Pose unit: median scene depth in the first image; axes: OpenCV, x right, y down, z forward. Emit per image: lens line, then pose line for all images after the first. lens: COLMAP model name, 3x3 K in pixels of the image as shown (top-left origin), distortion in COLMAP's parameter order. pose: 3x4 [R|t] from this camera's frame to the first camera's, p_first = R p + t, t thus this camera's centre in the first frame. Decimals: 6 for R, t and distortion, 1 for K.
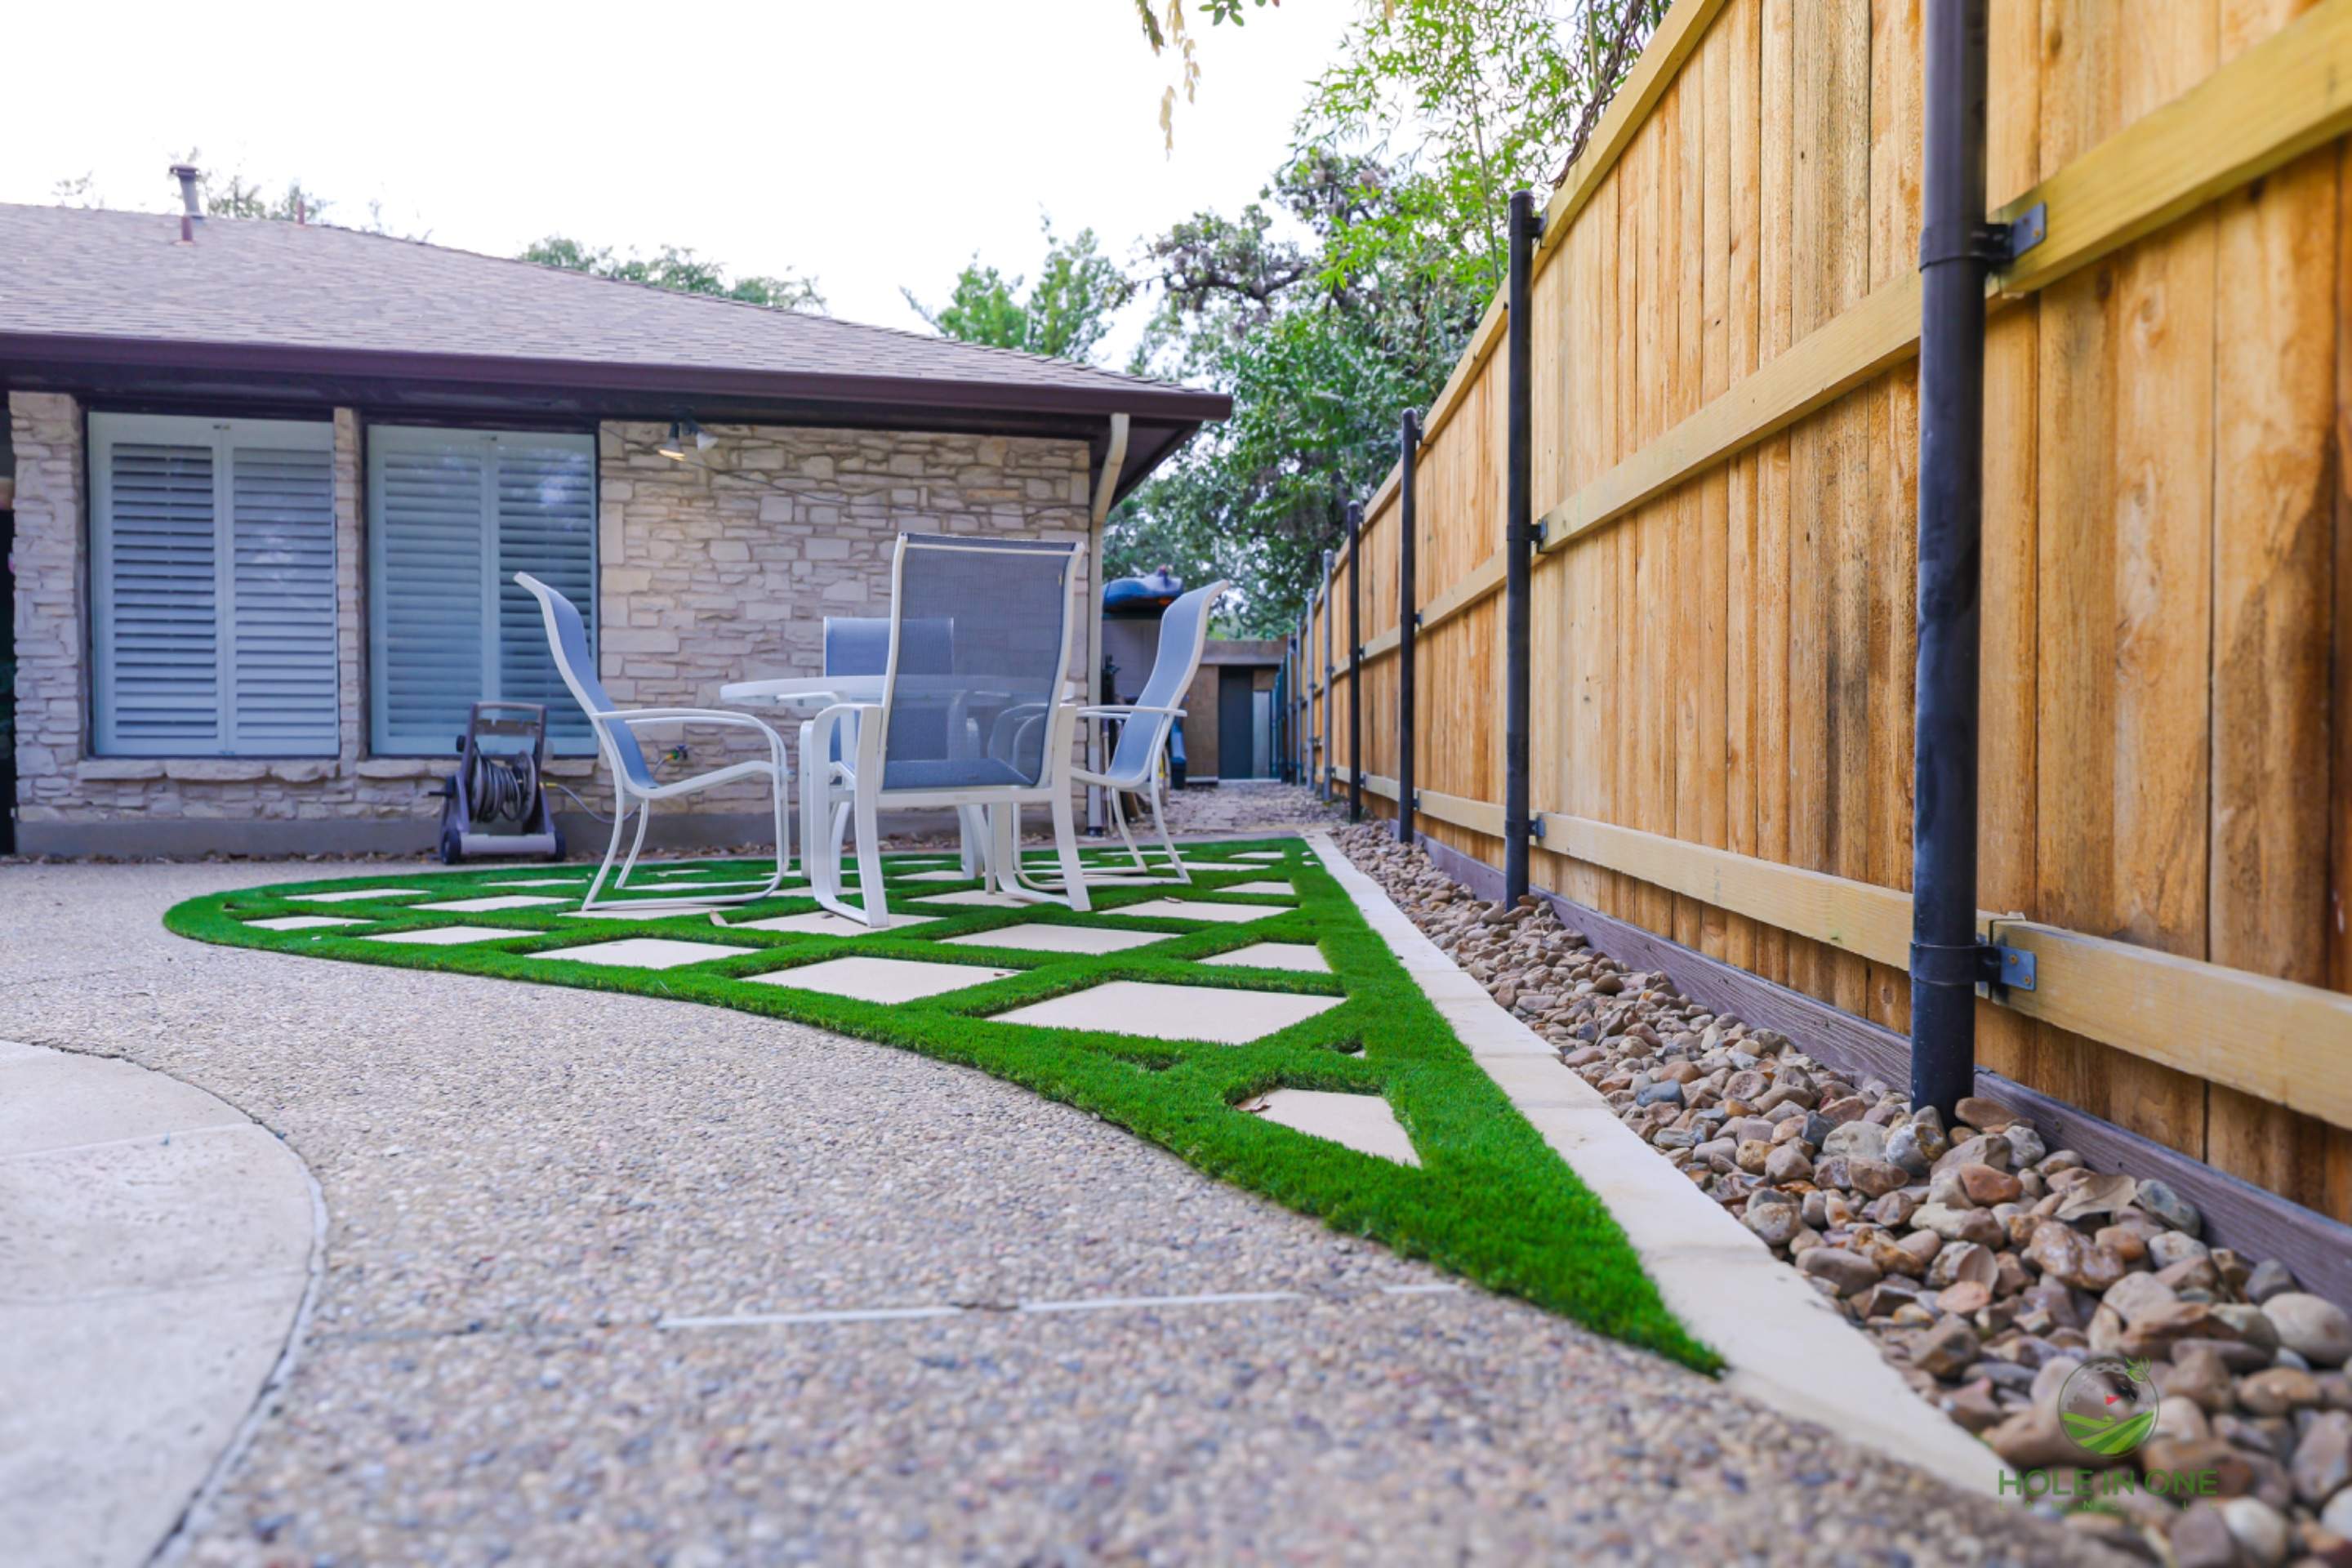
lens RADIAL K [[1334.2, 0, 1139.4], [0, 1334.2, 784.4], [0, 0, 1]] dist [0.006353, -0.003505]
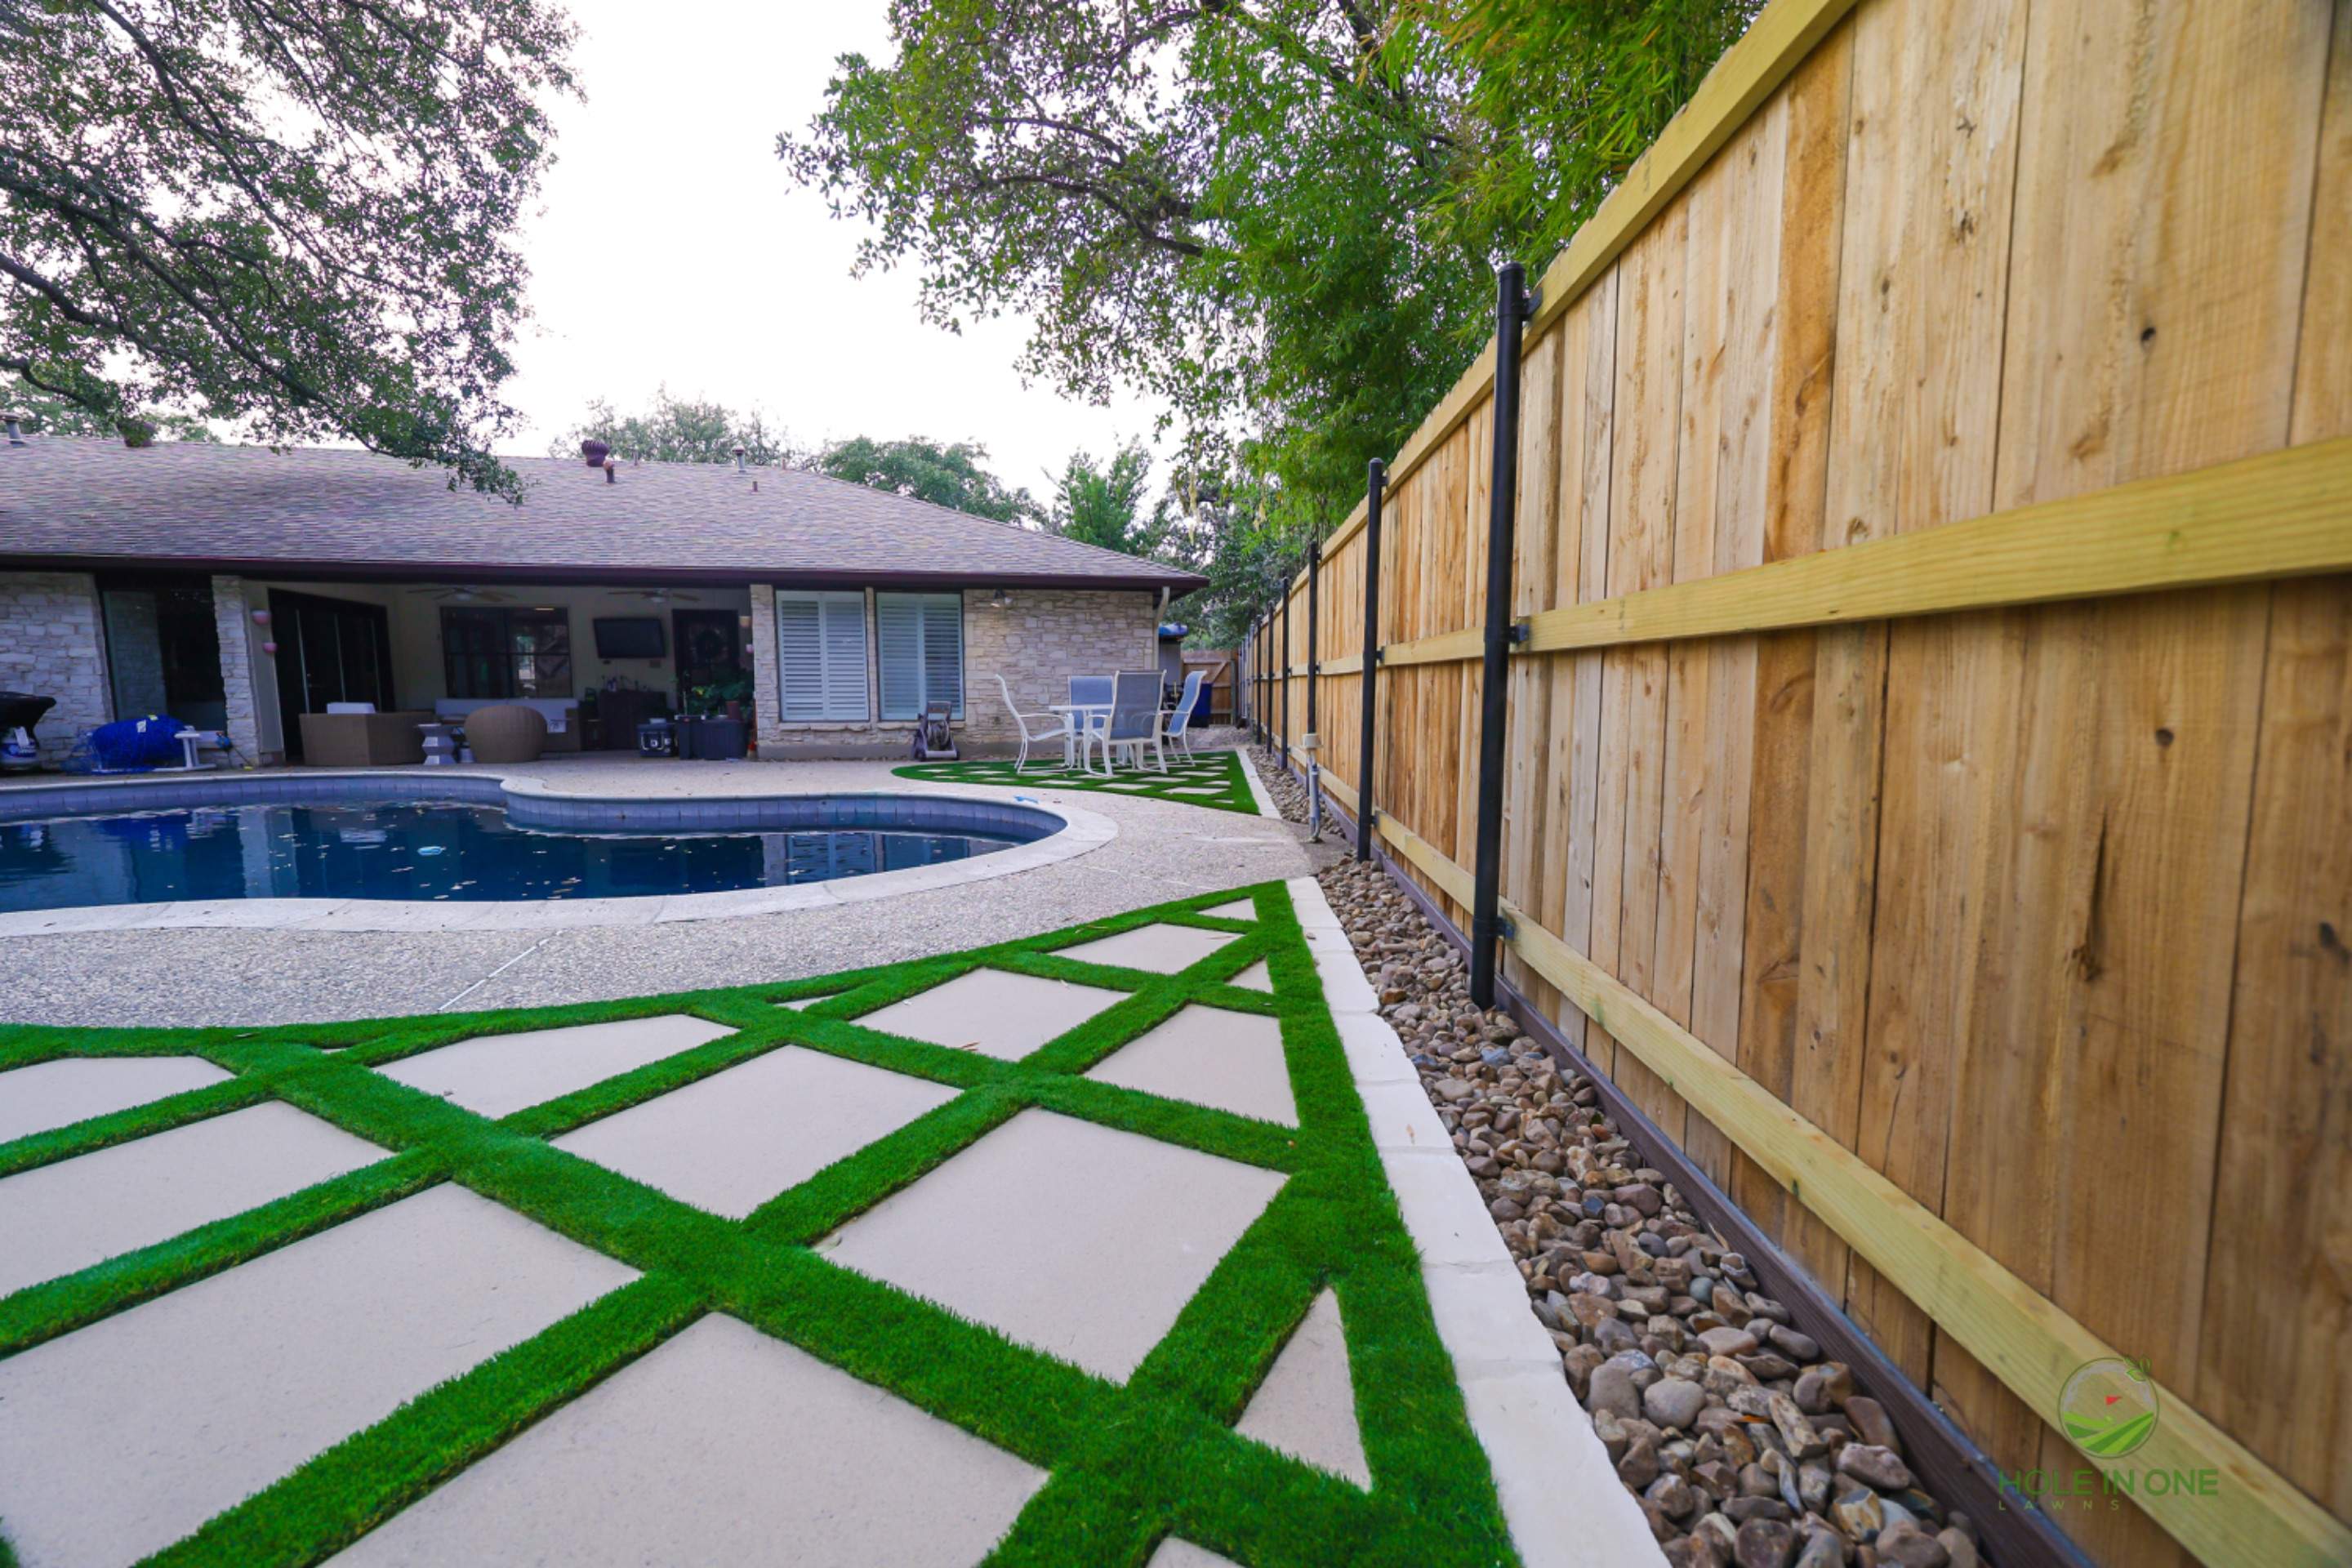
lens RADIAL K [[951.2, 0, 1160.1], [0, 951.2, 788.5], [0, 0, 1]] dist [-0.000126, -0.000232]
pose [[0.999915, -0.003083, 0.012695, -0.052549], [0.001985, 0.996323, 0.085657, -0.048199], [-0.012912, -0.085625, 0.996244, -0.897177]]
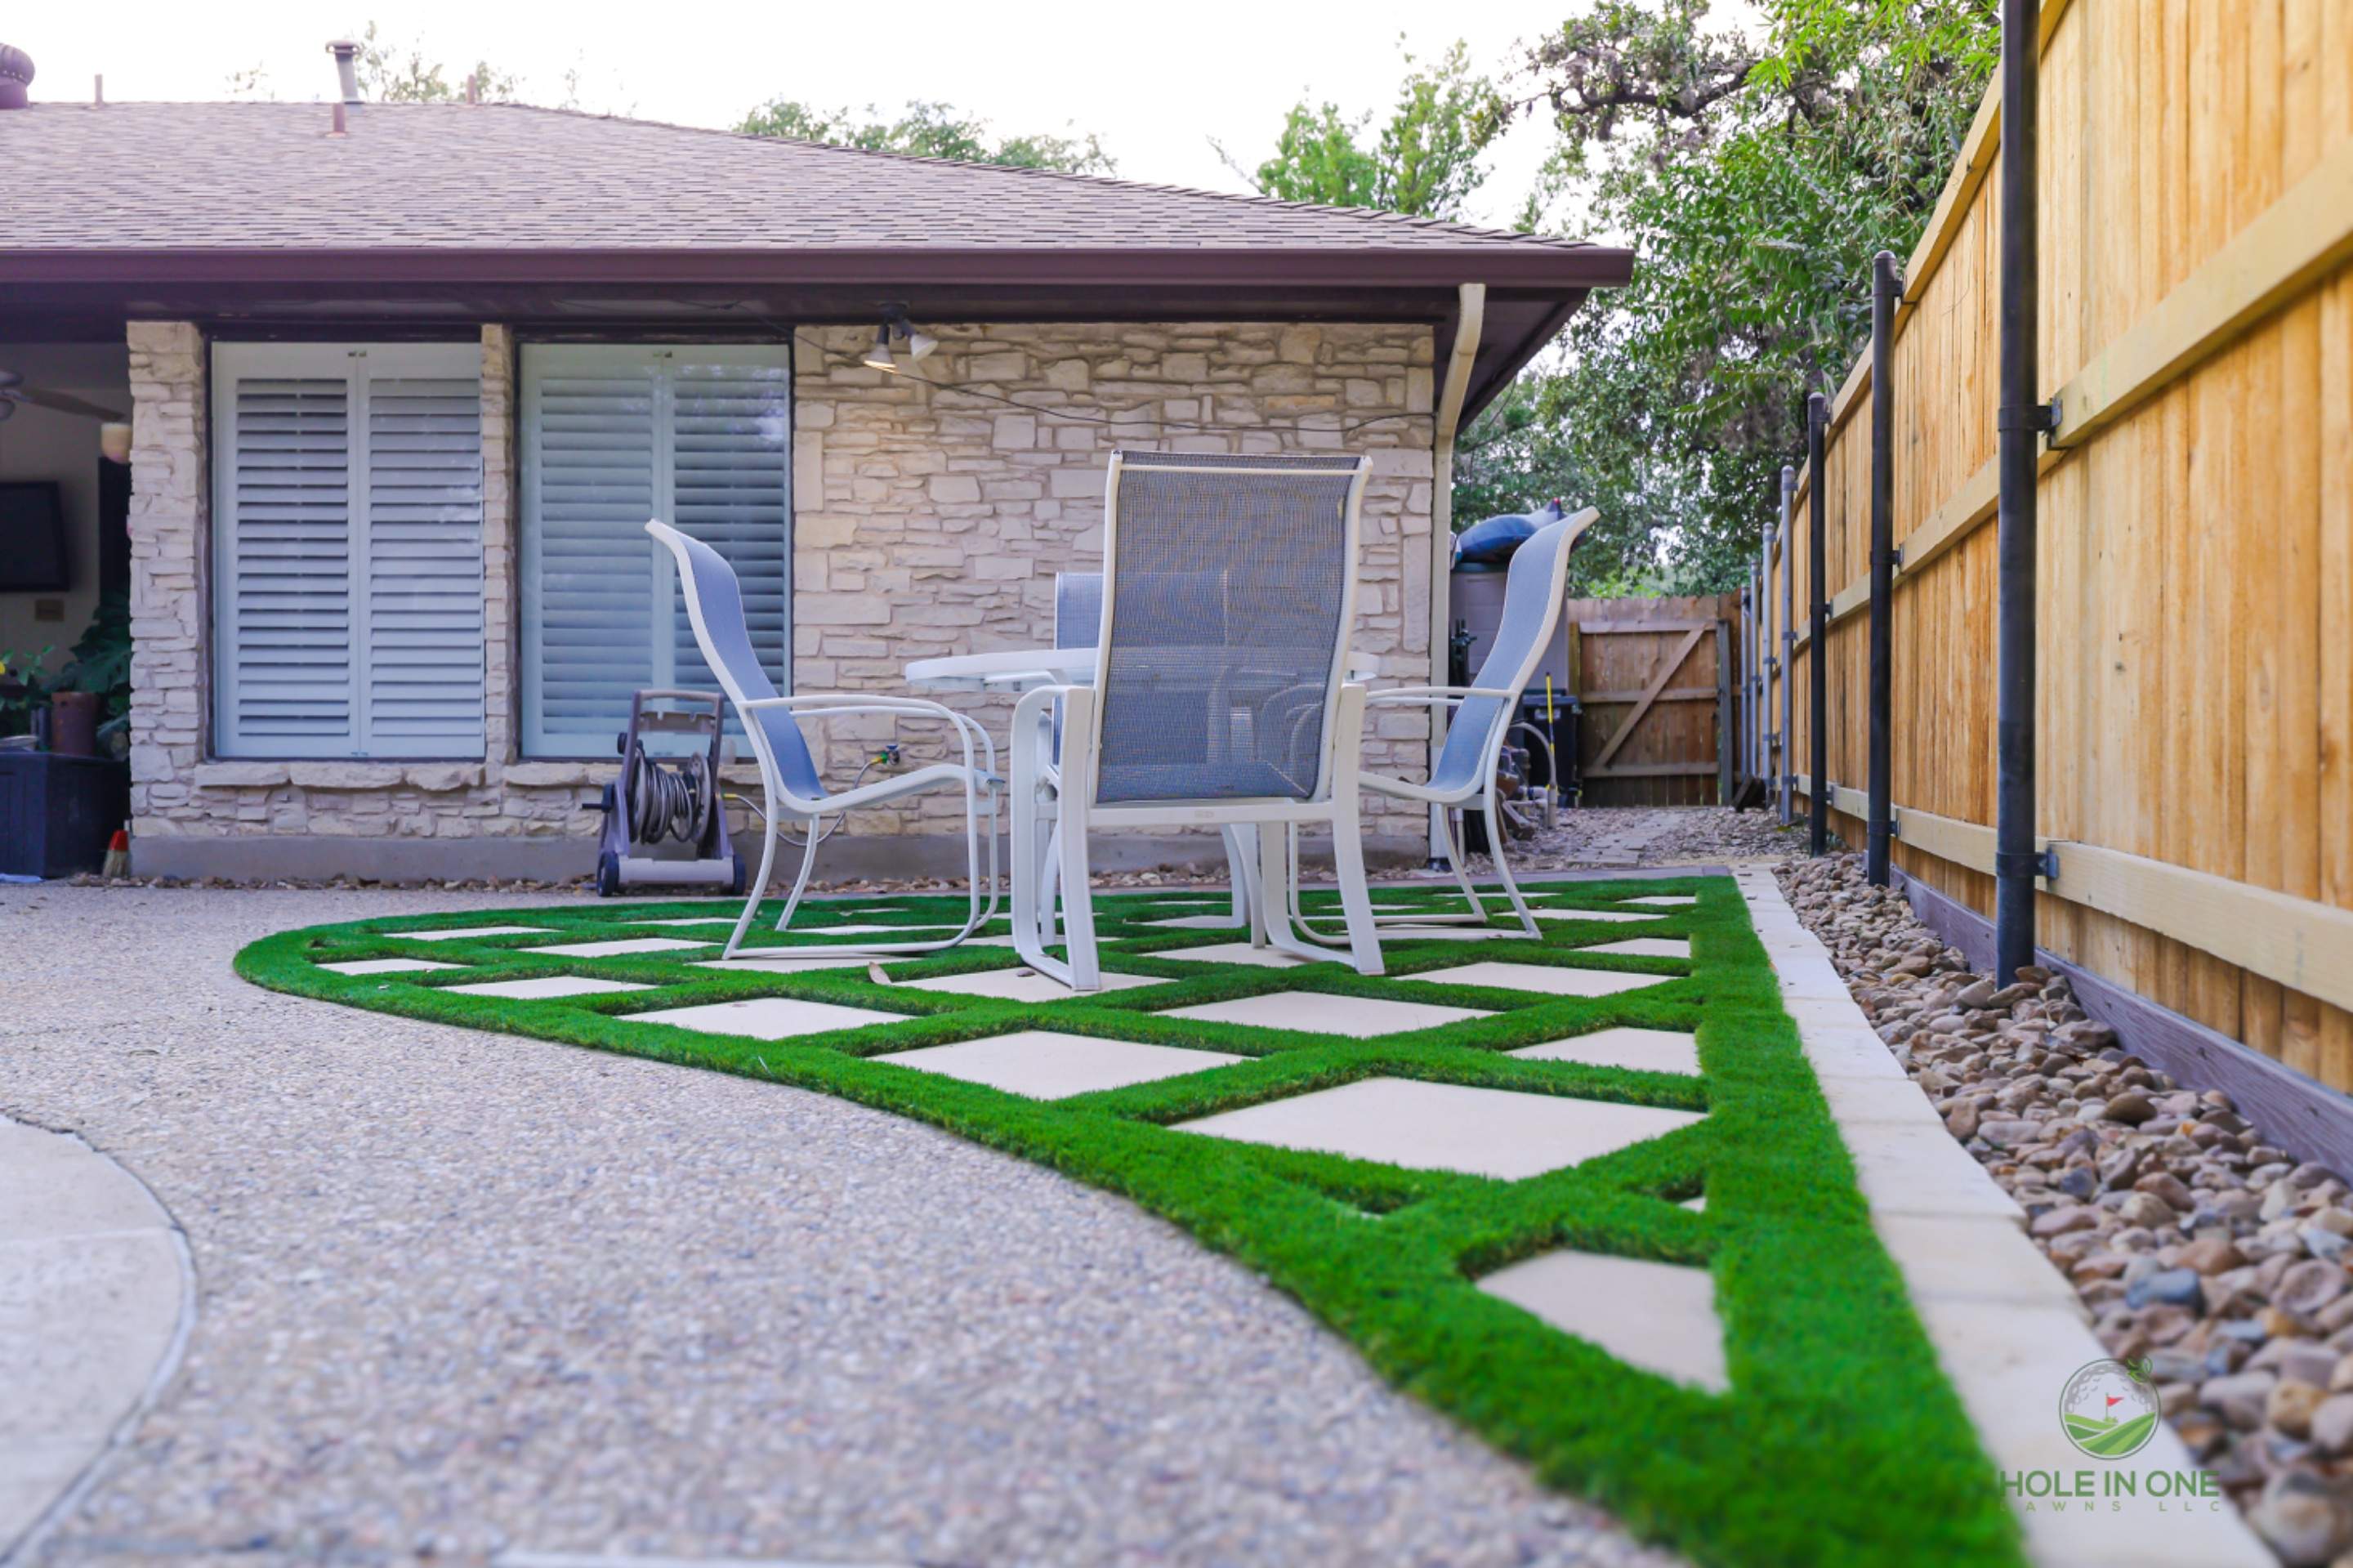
lens RADIAL K [[1793.6, 0, 1214.7], [0, 1793.6, 788.5], [0, 0, 1]] dist [0.007420, -0.007917]
pose [[0.982284, 0.003600, -0.187361, 0.032282], [-0.004873, 0.999968, -0.006335, 0.001356], [0.187332, 0.007136, 0.982271, 0.027017]]
